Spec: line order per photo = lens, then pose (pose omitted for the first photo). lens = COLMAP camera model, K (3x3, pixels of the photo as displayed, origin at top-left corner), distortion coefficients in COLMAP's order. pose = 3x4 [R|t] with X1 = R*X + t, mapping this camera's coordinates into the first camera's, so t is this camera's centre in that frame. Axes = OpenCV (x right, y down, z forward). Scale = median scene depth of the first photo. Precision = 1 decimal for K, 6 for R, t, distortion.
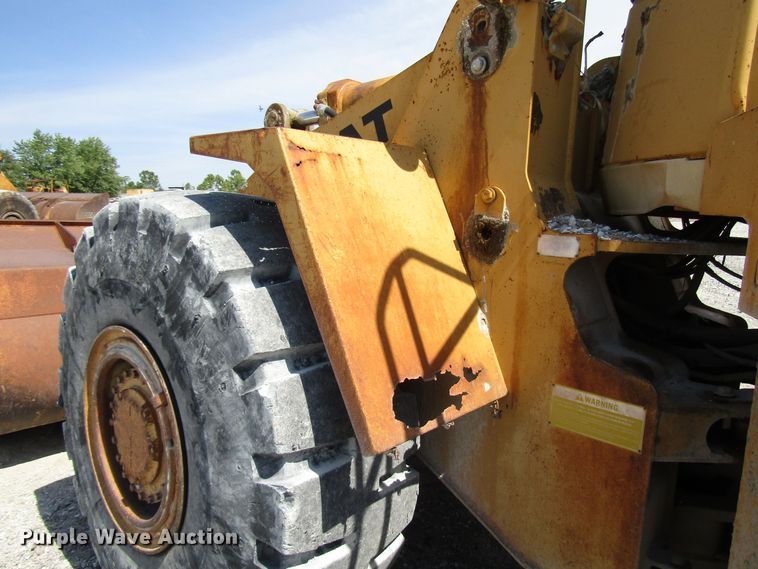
lens RADIAL K [[548.1, 0, 379.0], [0, 548.1, 284.5], [0, 0, 1]] dist [-0.025640, -0.001646]
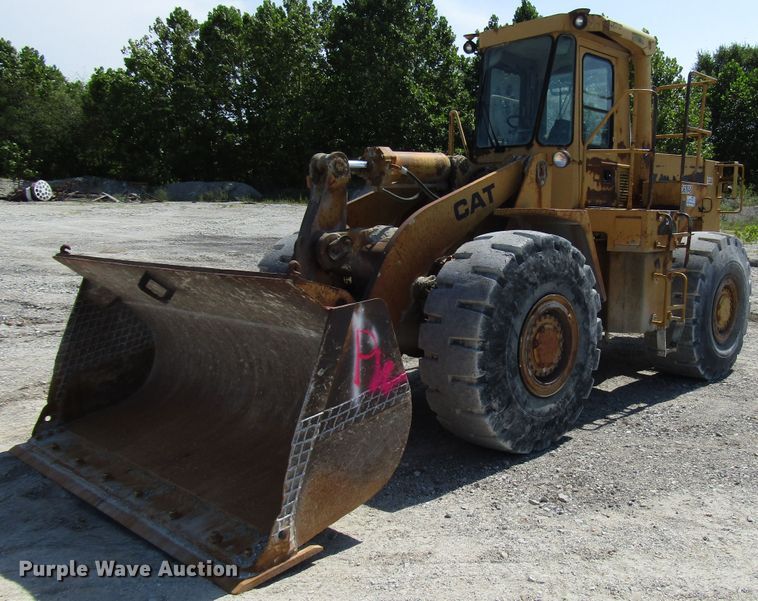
lens RADIAL K [[730.4, 0, 431.7], [0, 730.4, 313.4], [0, 0, 1]] dist [-0.008149, -0.002964]
pose [[0.008923, -0.170331, 0.985347, -3.805660], [0.124159, 0.977949, 0.167928, -0.450825], [-0.992222, 0.120841, 0.029874, 1.570821]]
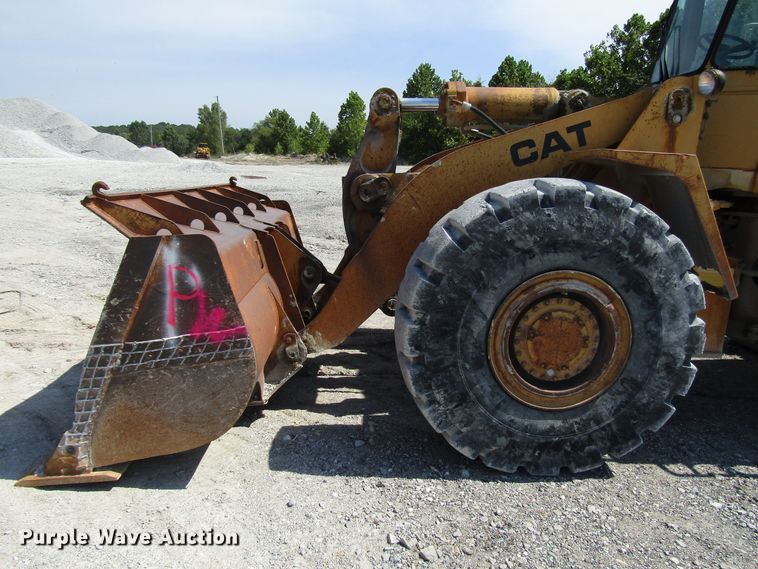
lens RADIAL K [[539.4, 0, 379.0], [0, 539.4, 284.5], [0, 0, 1]] dist [-0.011635, 0.002115]
pose [[0.707522, -0.148458, 0.690922, -2.135944], [0.071534, 0.987709, 0.138976, -0.148849], [-0.703062, -0.048904, 0.709445, 0.326592]]
